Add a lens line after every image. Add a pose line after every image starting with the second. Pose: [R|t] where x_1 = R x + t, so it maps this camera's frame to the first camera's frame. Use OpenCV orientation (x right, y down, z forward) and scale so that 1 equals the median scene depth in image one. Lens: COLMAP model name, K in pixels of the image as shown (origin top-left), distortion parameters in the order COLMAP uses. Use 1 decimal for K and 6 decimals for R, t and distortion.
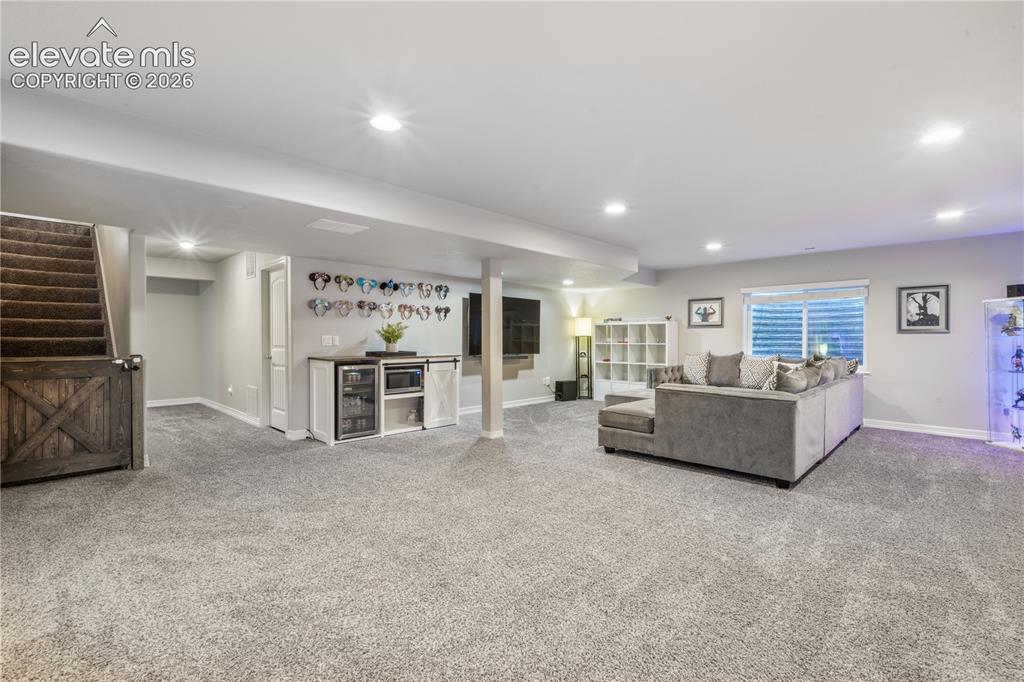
lens RADIAL K [[461.2, 0, 506.9], [0, 461.2, 340.2], [0, 0, 1]] dist [0.011473, -0.000173]
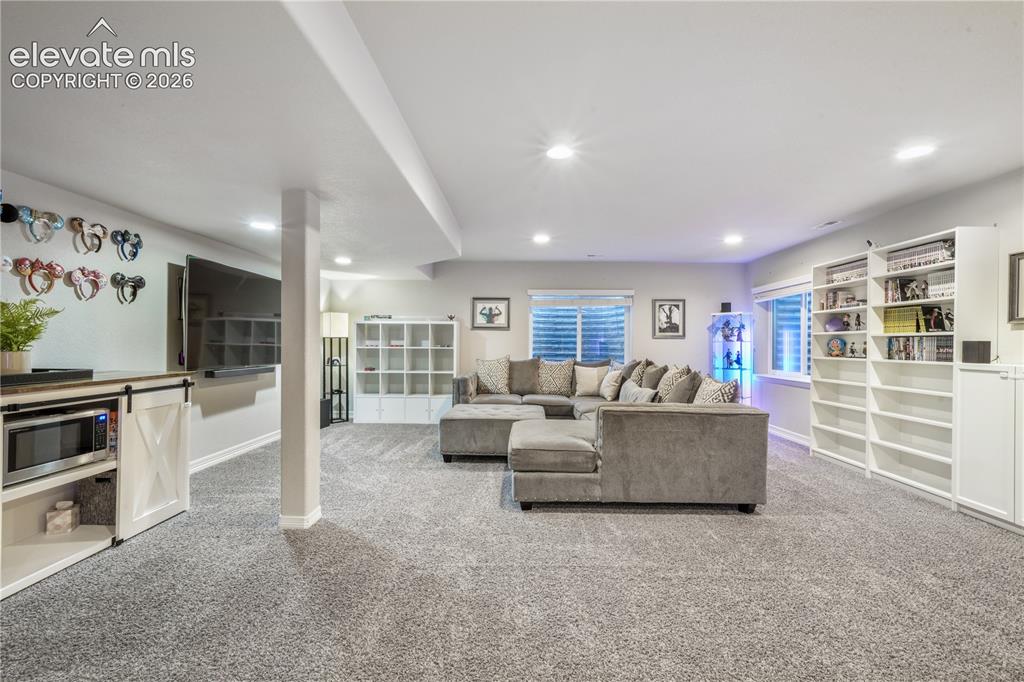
lens RADIAL K [[461.2, 0, 512.5], [0, 461.2, 342.1], [0, 0, 1]] dist [0.011473, -0.000173]
pose [[0.726963, 0.004649, 0.686660, -0.201672], [-0.004226, 0.999988, -0.002297, -0.001738], [-0.686663, -0.001232, 0.726975, 0.393073]]
